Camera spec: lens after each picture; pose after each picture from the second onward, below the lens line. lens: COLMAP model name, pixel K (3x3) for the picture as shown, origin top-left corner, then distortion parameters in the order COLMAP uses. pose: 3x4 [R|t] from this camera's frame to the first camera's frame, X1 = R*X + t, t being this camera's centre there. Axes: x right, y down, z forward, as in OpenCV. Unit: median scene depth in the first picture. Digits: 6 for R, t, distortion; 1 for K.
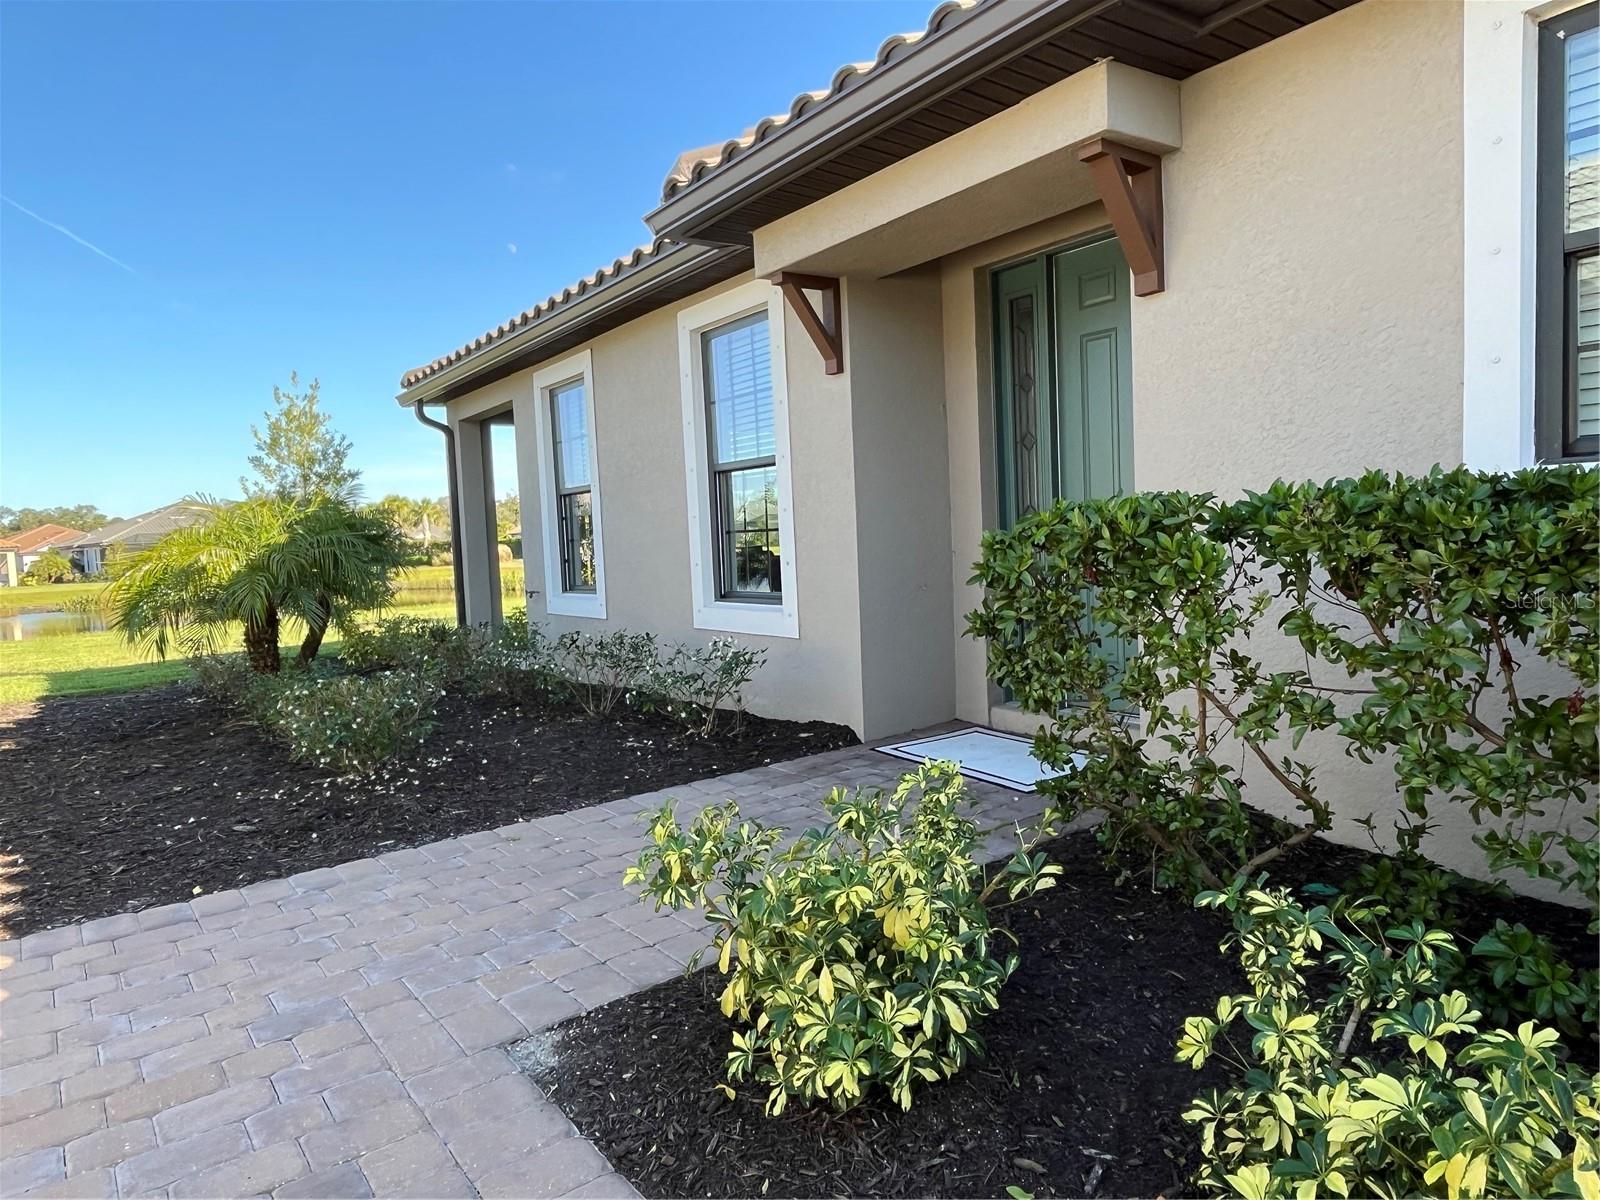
lens RADIAL K [[1013.8, 0, 800.0], [0, 1013.8, 600.0], [0, 0, 1]] dist [-0.004038, -0.002330]
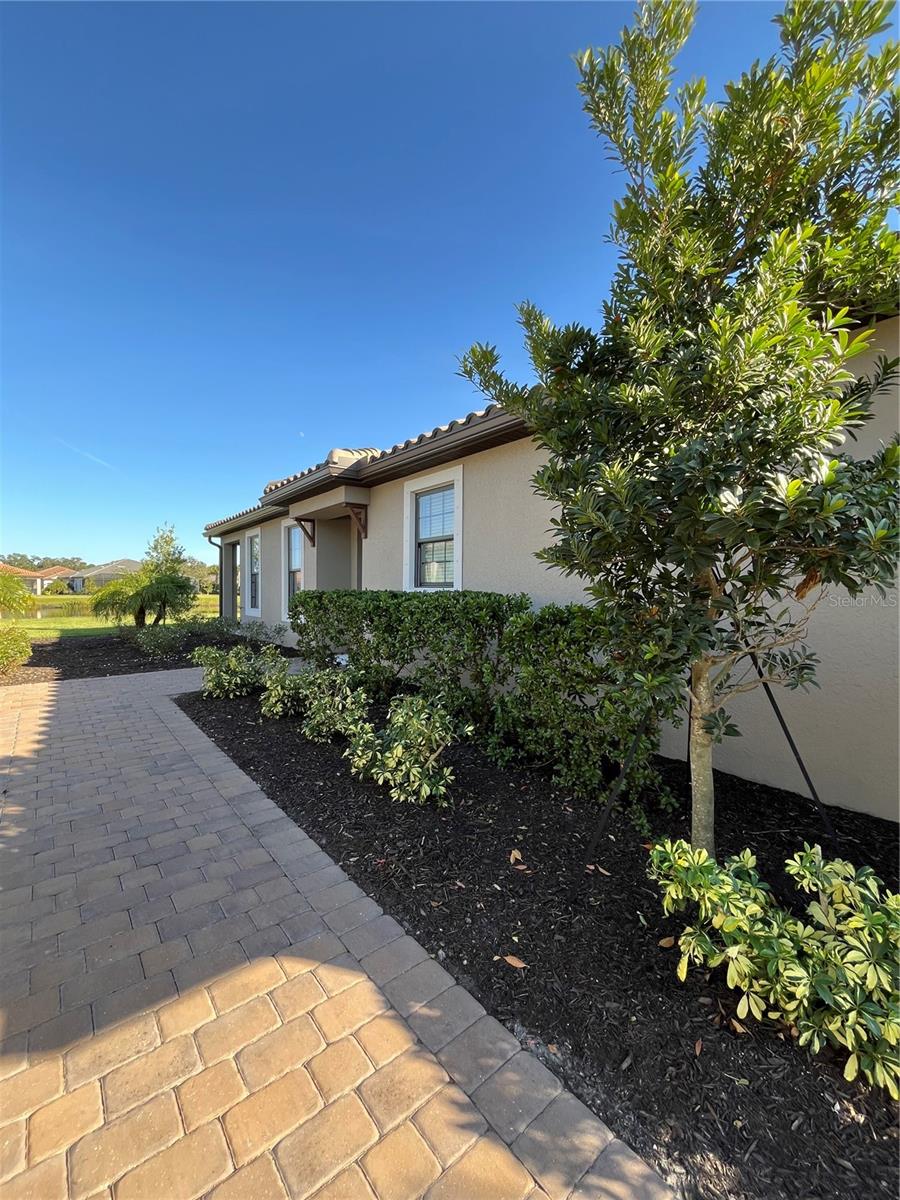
lens RADIAL K [[482.2, 0, 450.0], [0, 482.2, 600.0], [0, 0, 1]] dist [-0.016546, 0.000082]
pose [[0.997193, 0.052773, 0.053109, 0.208190], [-0.050310, 0.997641, -0.046706, 0.004396], [-0.055448, 0.043903, 0.997496, -0.317789]]
